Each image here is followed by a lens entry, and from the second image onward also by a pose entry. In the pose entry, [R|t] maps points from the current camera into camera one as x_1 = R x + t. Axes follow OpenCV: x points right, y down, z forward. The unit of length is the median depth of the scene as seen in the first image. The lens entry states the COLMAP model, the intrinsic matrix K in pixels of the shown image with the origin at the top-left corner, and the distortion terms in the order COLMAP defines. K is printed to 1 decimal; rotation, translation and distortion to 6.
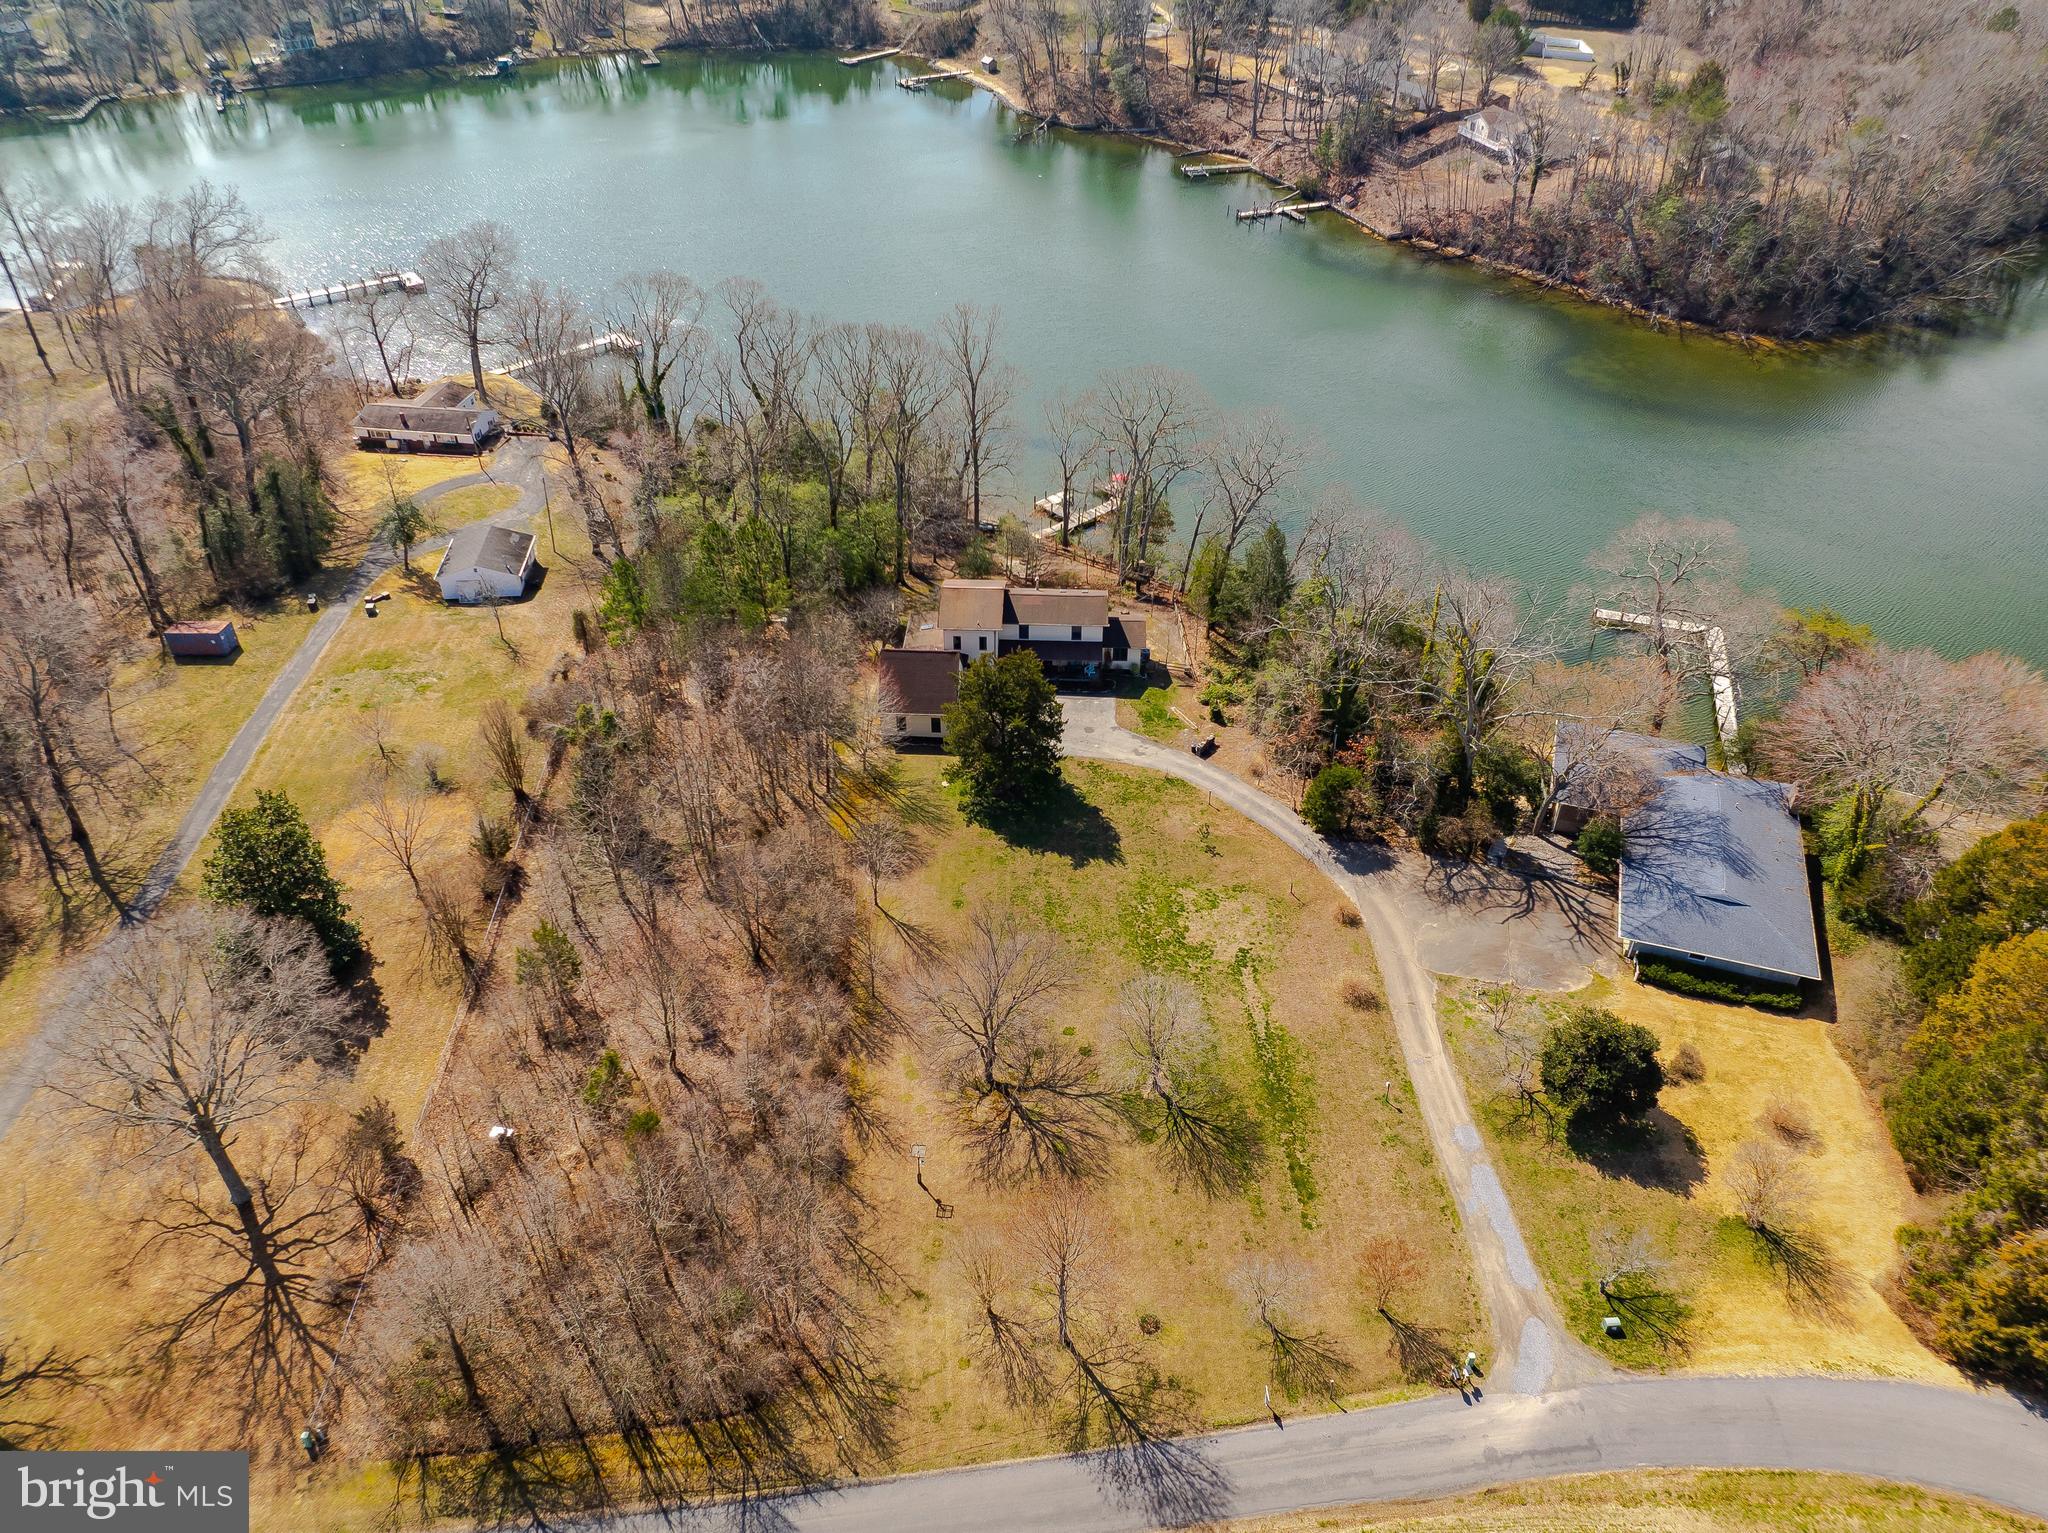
lens RADIAL K [[1470.9, 0, 1024.0], [0, 1470.9, 766.5], [0, 0, 1]] dist [-0.006843, -0.004161]
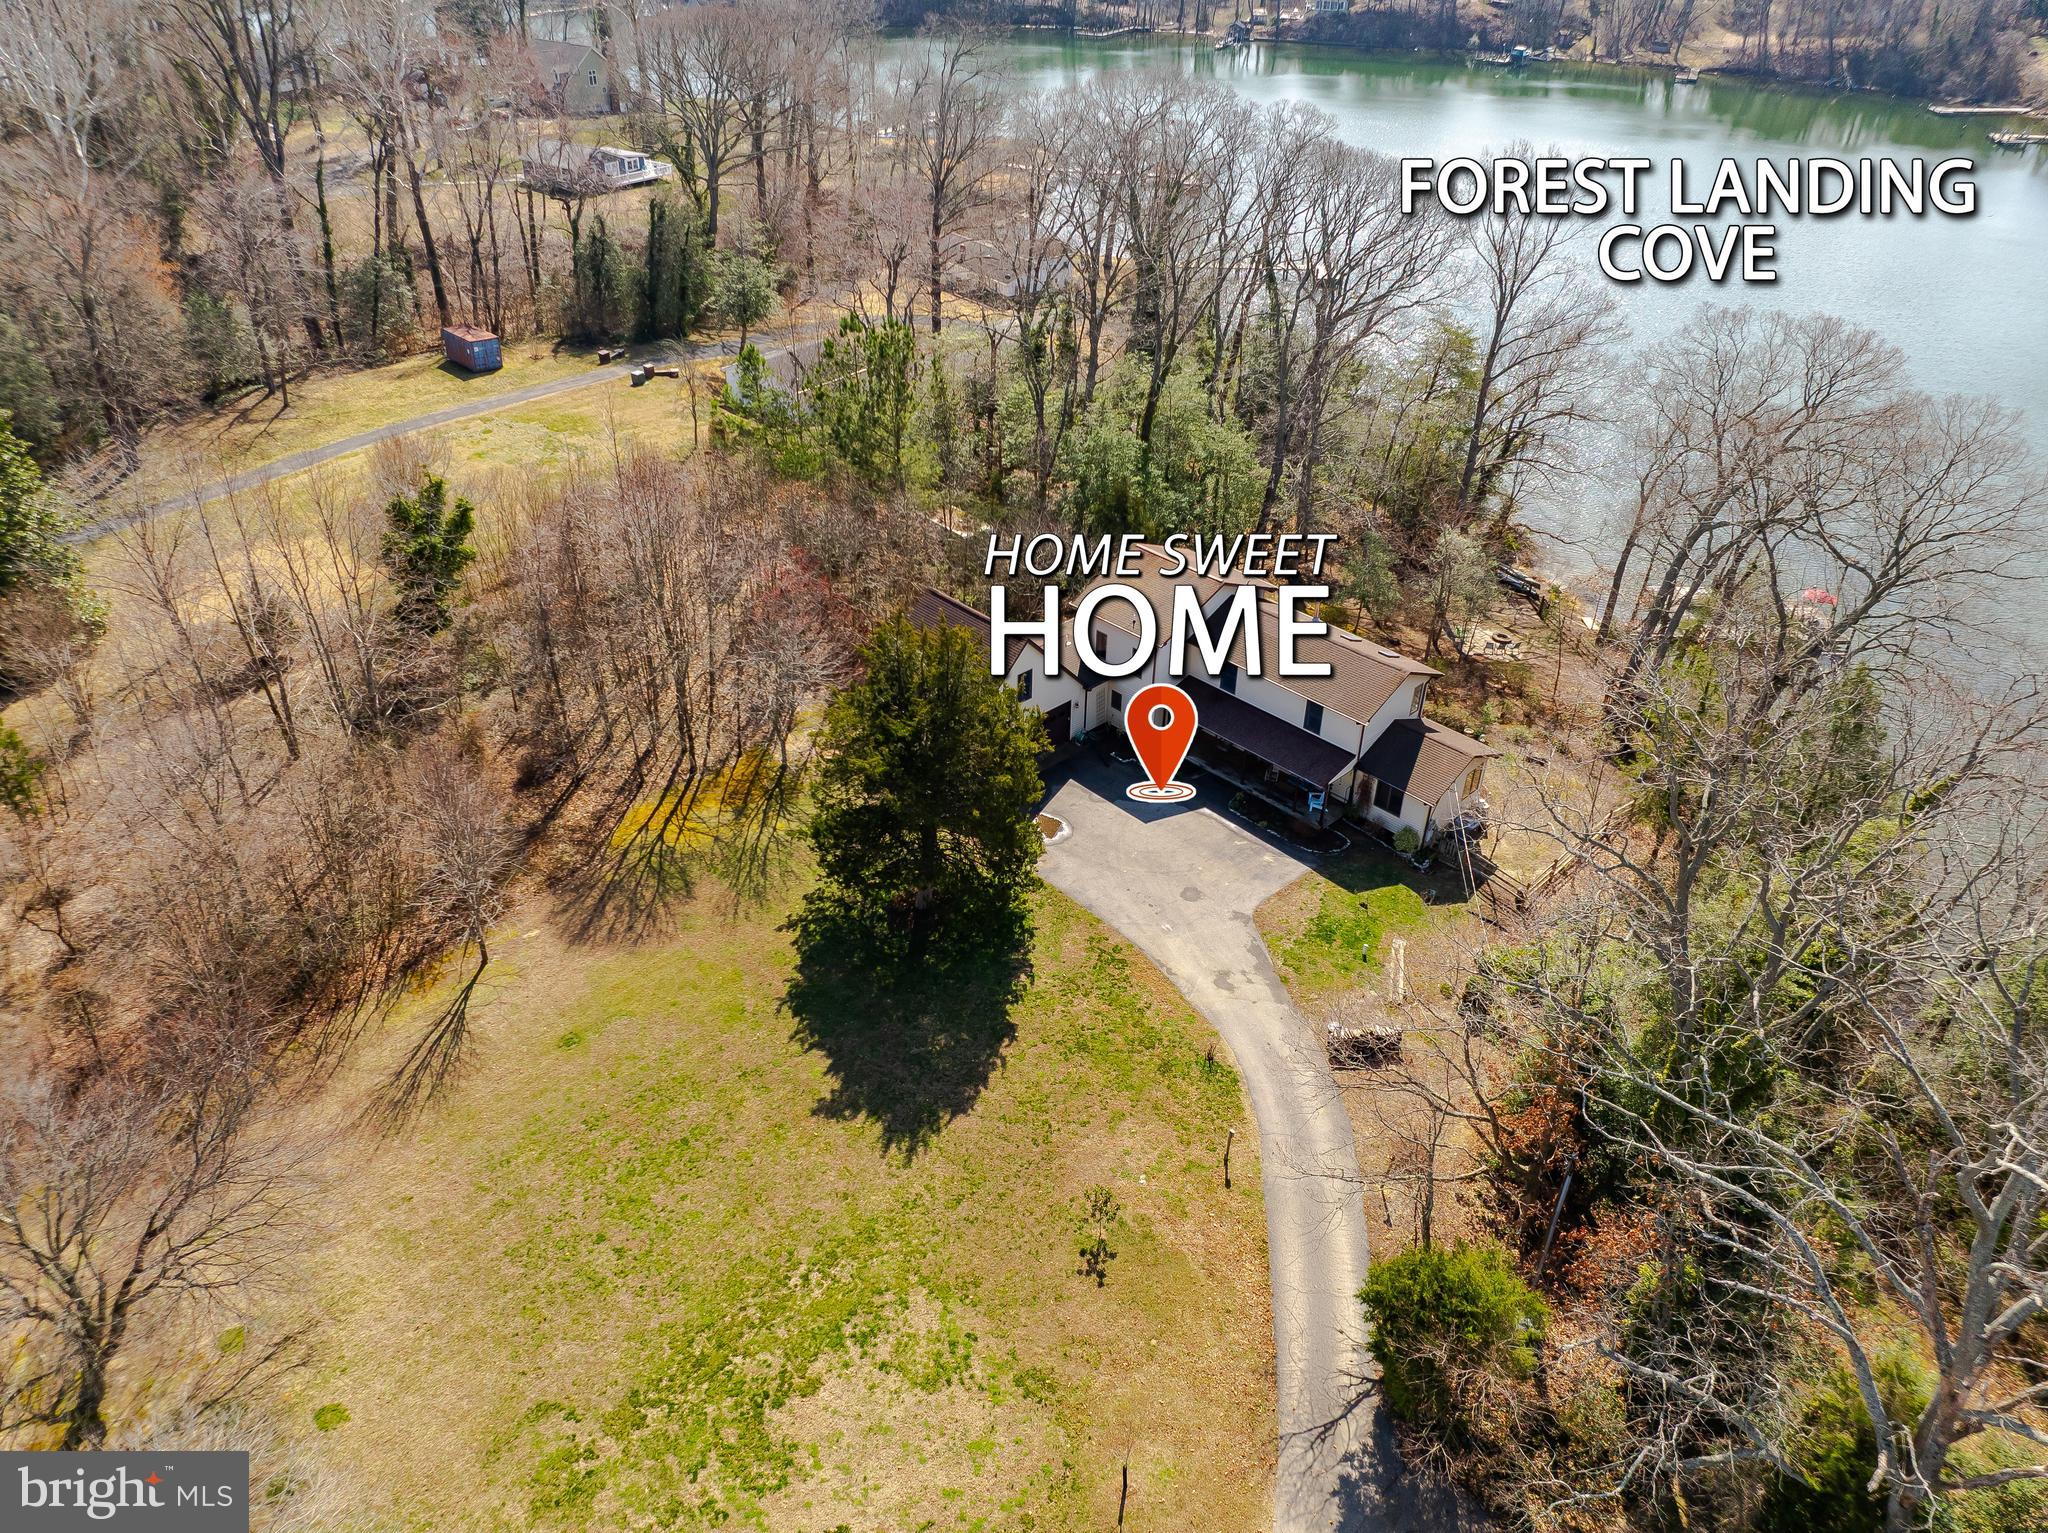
lens RADIAL K [[1445.7, 0, 1024.0], [0, 1445.7, 766.5], [0, 0, 1]] dist [-0.029406, 0.002162]
pose [[0.723880, 0.391519, -0.568077, 0.282035], [-0.427810, 0.900700, 0.075620, -0.082500], [0.541273, 0.188289, 0.819494, 0.650204]]
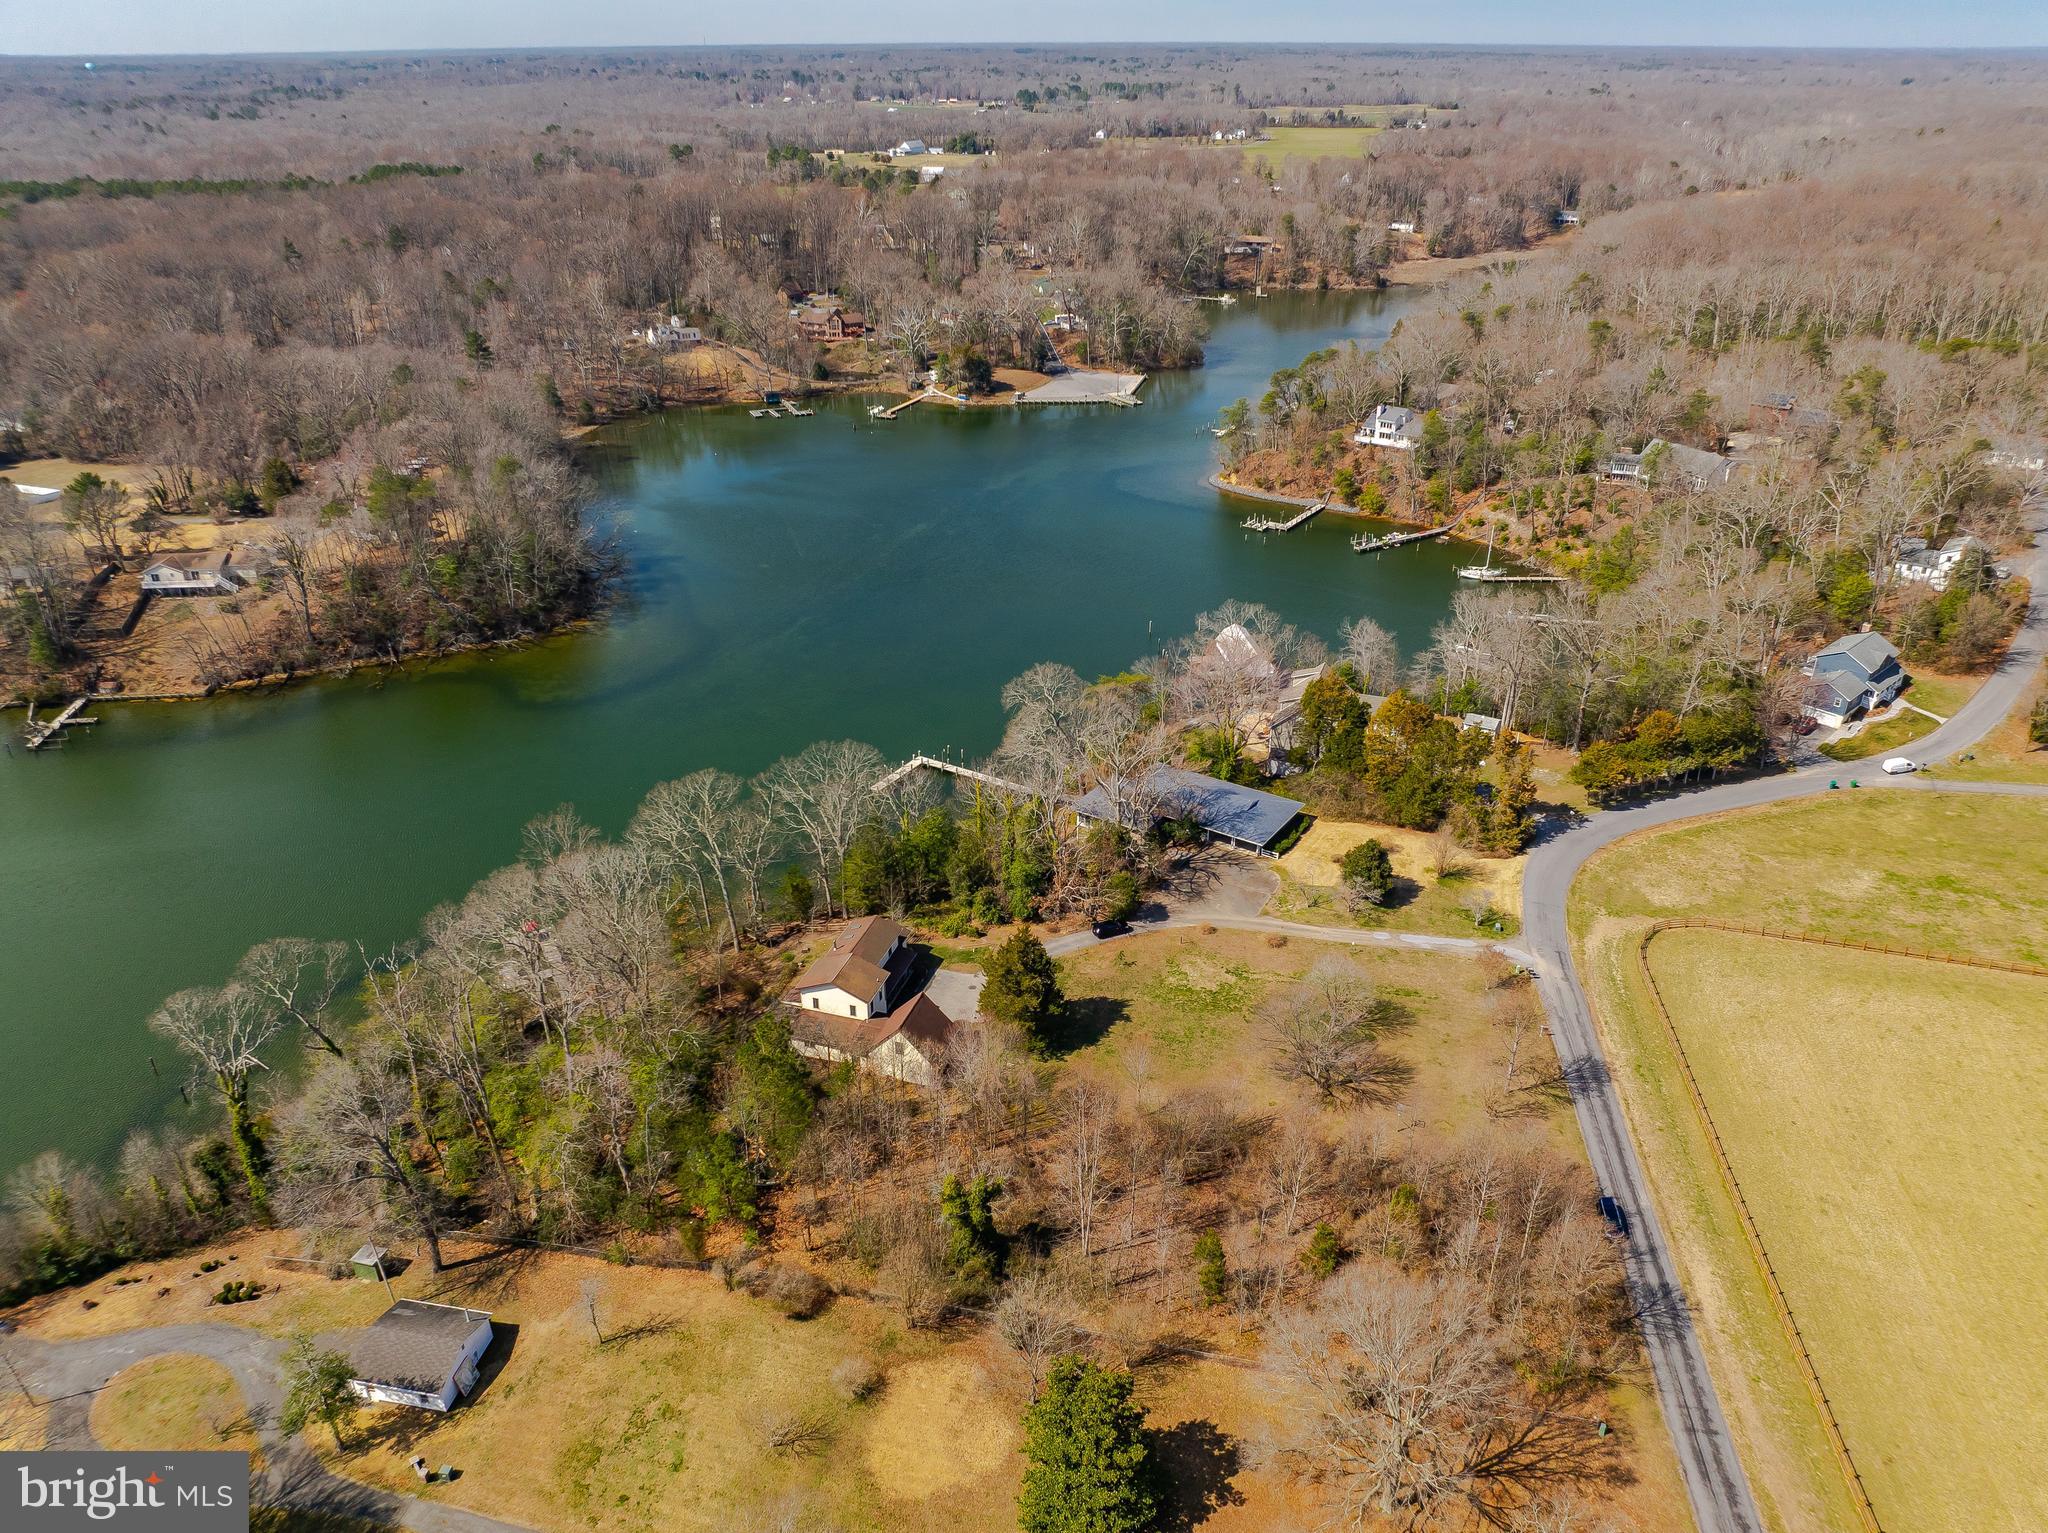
lens RADIAL K [[1470.9, 0, 1024.0], [0, 1470.9, 766.5], [0, 0, 1]] dist [-0.006843, -0.004161]
pose [[0.251421, -0.436166, 0.864029, -1.088663], [0.583712, 0.780421, 0.224107, -0.490801], [-0.772054, 0.447999, 0.450810, 0.327768]]
